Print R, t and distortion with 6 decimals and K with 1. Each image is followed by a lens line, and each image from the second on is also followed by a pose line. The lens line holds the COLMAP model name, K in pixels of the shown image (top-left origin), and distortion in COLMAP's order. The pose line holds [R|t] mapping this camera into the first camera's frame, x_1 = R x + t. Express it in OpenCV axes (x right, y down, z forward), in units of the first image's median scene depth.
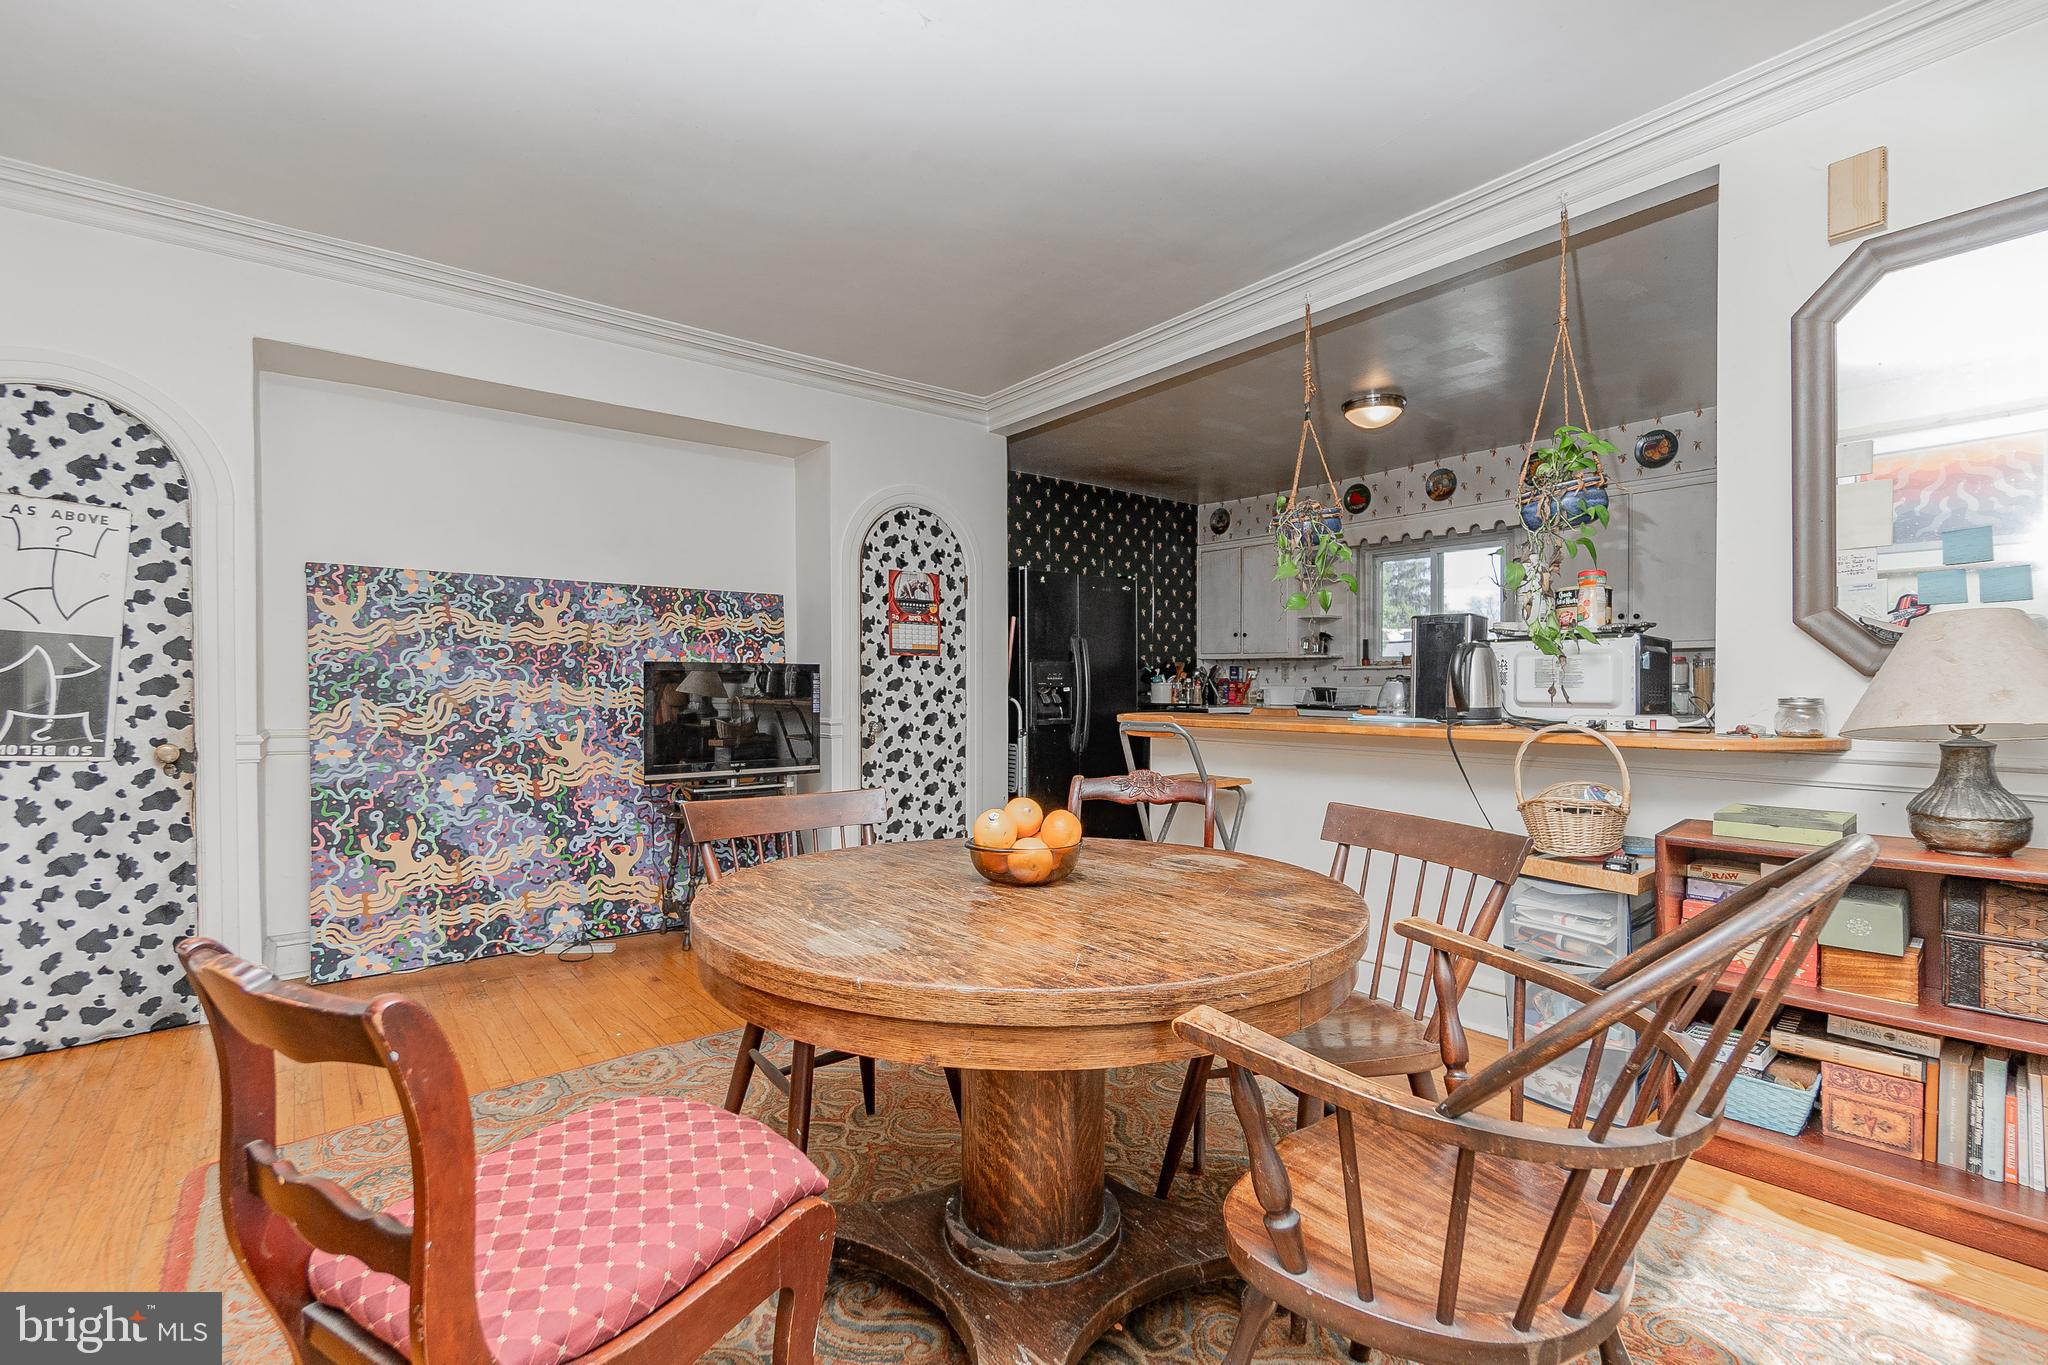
lens RADIAL K [[897.5, 0, 1021.9], [0, 897.5, 684.2], [0, 0, 1]] dist [-0.002494, -0.000134]
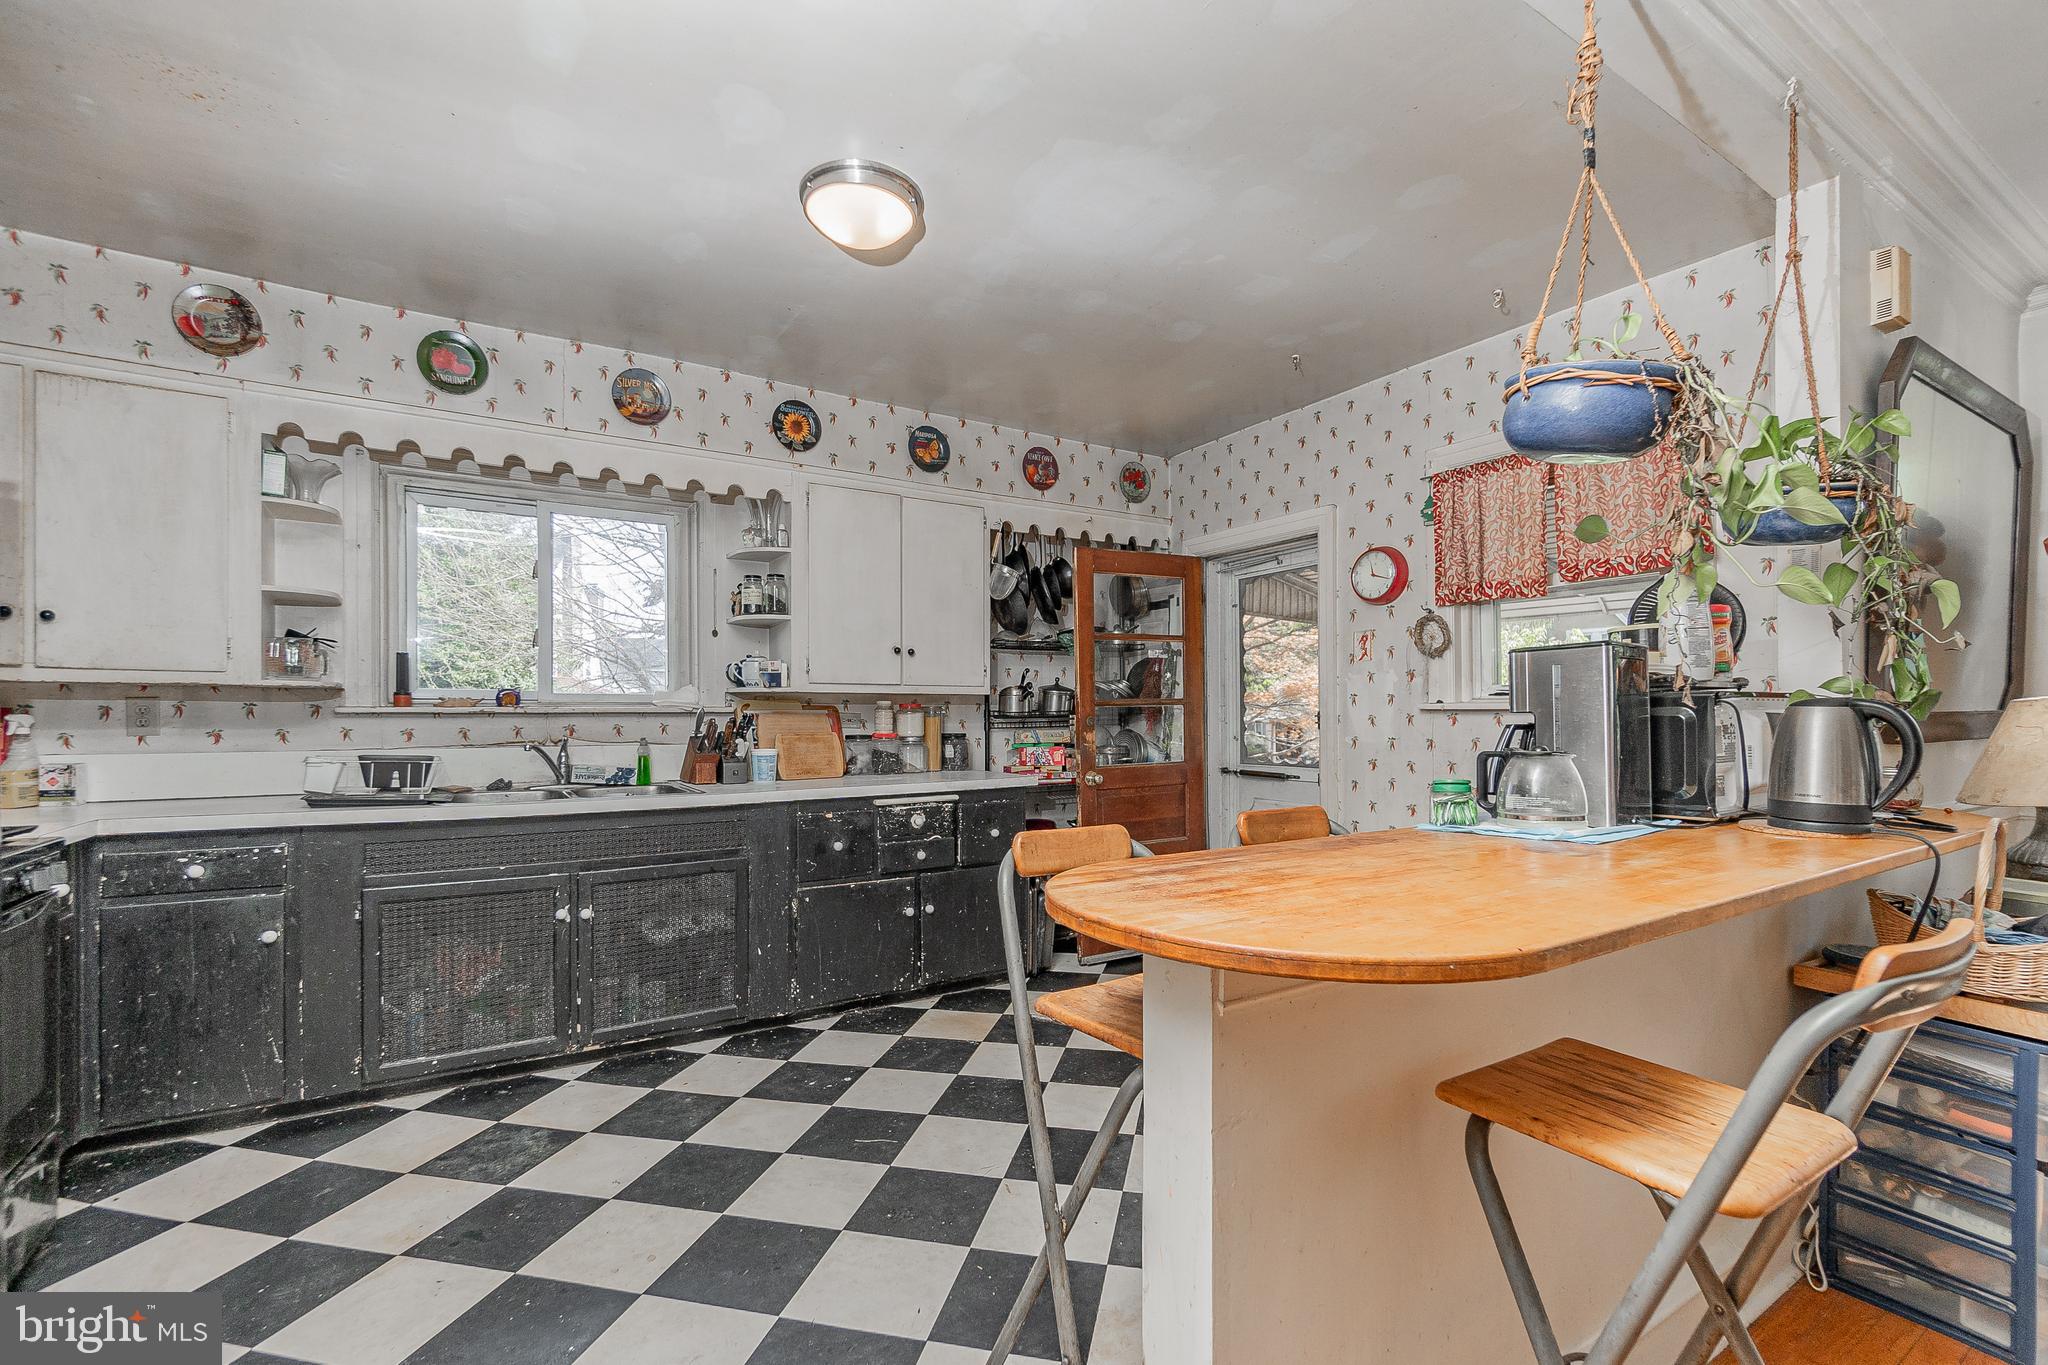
lens RADIAL K [[897.5, 0, 1031.3], [0, 897.5, 709.6], [0, 0, 1]] dist [-0.002494, -0.000134]
pose [[0.110331, 0.008322, 0.993860, -0.069961], [0.006599, 0.999937, -0.009105, -0.012001], [-0.993873, 0.007563, 0.110269, 0.618764]]
